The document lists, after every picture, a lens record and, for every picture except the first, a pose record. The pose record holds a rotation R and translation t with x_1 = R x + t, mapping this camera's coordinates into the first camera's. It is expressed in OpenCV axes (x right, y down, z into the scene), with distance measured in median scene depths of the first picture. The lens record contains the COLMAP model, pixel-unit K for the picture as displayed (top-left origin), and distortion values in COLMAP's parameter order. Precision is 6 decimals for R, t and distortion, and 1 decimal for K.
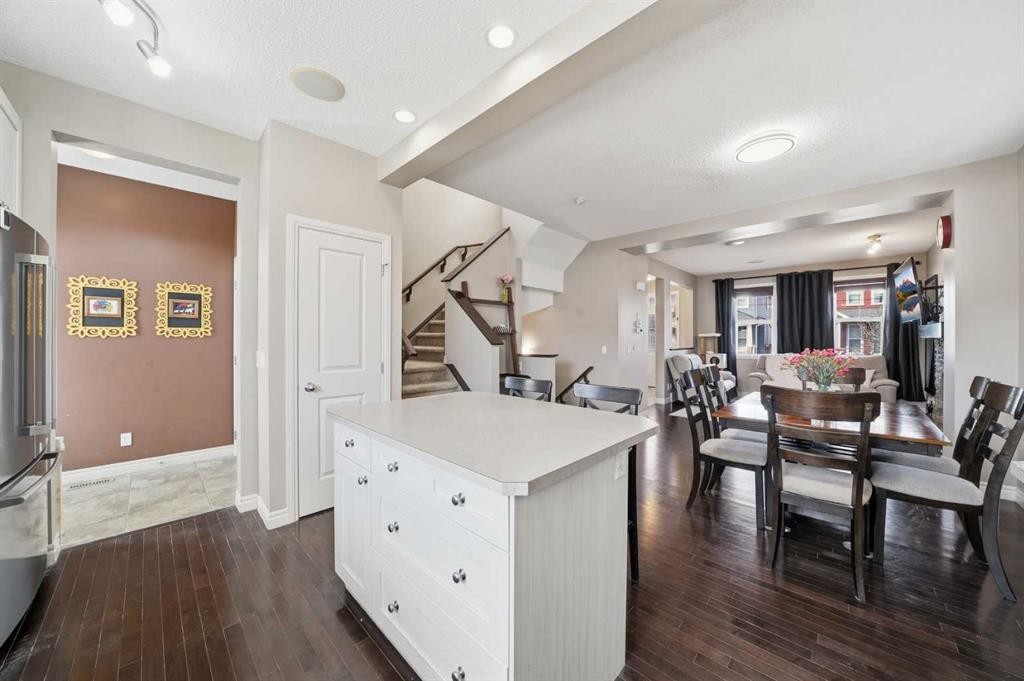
lens RADIAL K [[371.7, 0, 517.3], [0, 371.7, 338.8], [0, 0, 1]] dist [-0.001320, -0.000085]
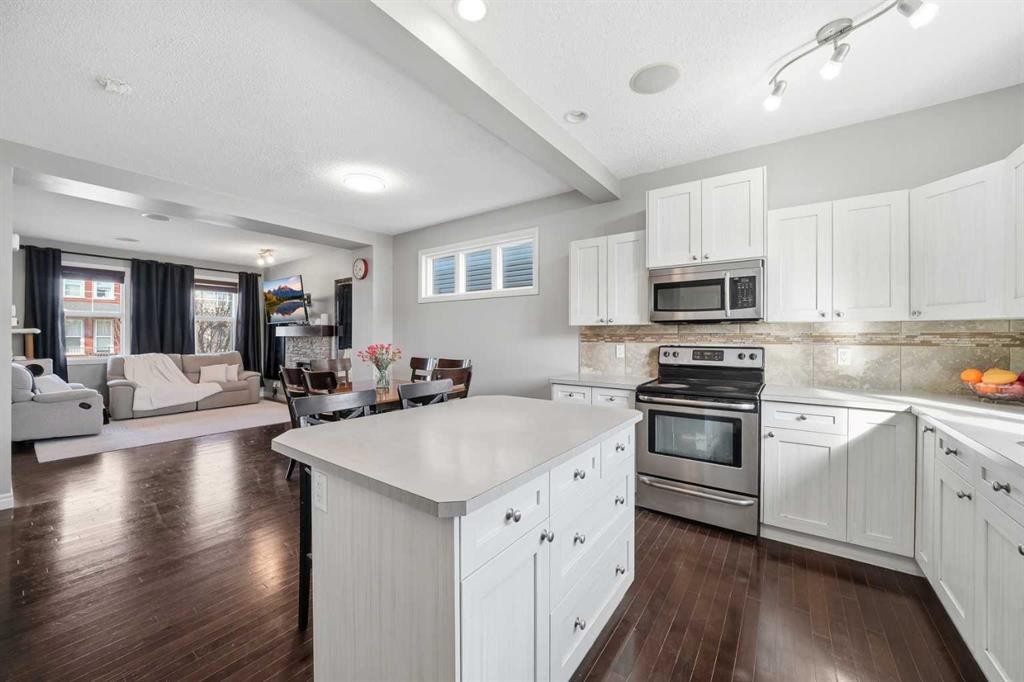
lens RADIAL K [[394.3, 0, 510.0], [0, 394.3, 336.7], [0, 0, 1]] dist [-0.001379, -0.000211]
pose [[-0.076755, 0.003474, 0.997044, -0.233132], [-0.003957, 0.999985, -0.003789, -0.000432], [-0.997042, -0.004236, -0.076740, 0.224286]]
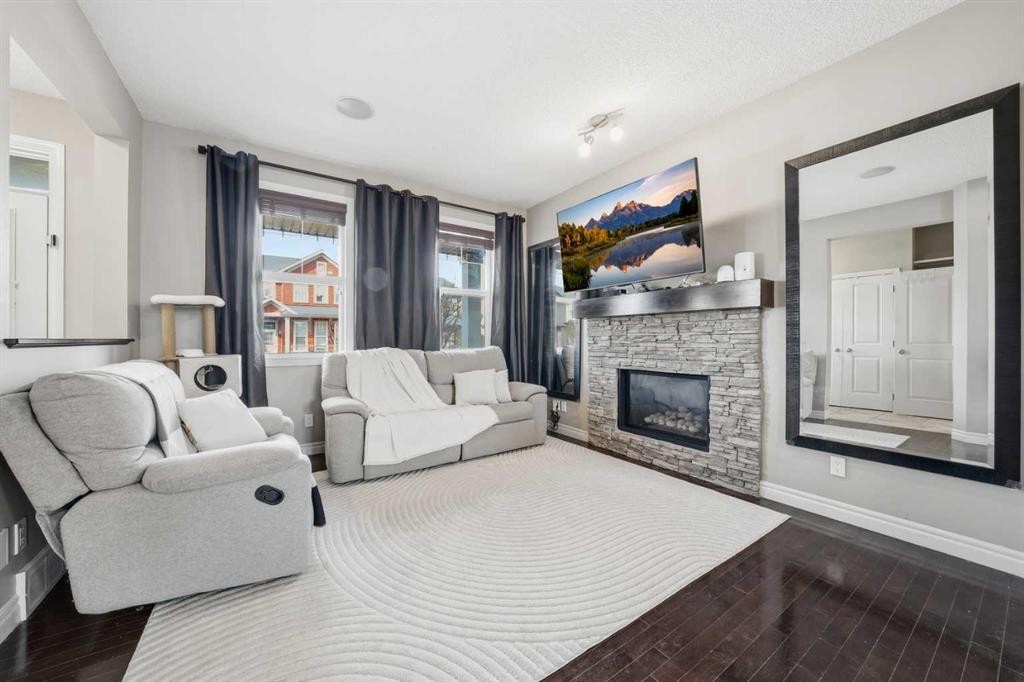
lens RADIAL K [[385.6, 0, 512.0], [0, 385.6, 341.0], [0, 0, 1]] dist [-0.013946, -0.000027]
pose [[0.263529, -0.000363, 0.964652, 0.281038], [-0.004812, 0.999987, 0.001691, 0.025963], [-0.964640, -0.005088, 0.263523, 0.671978]]
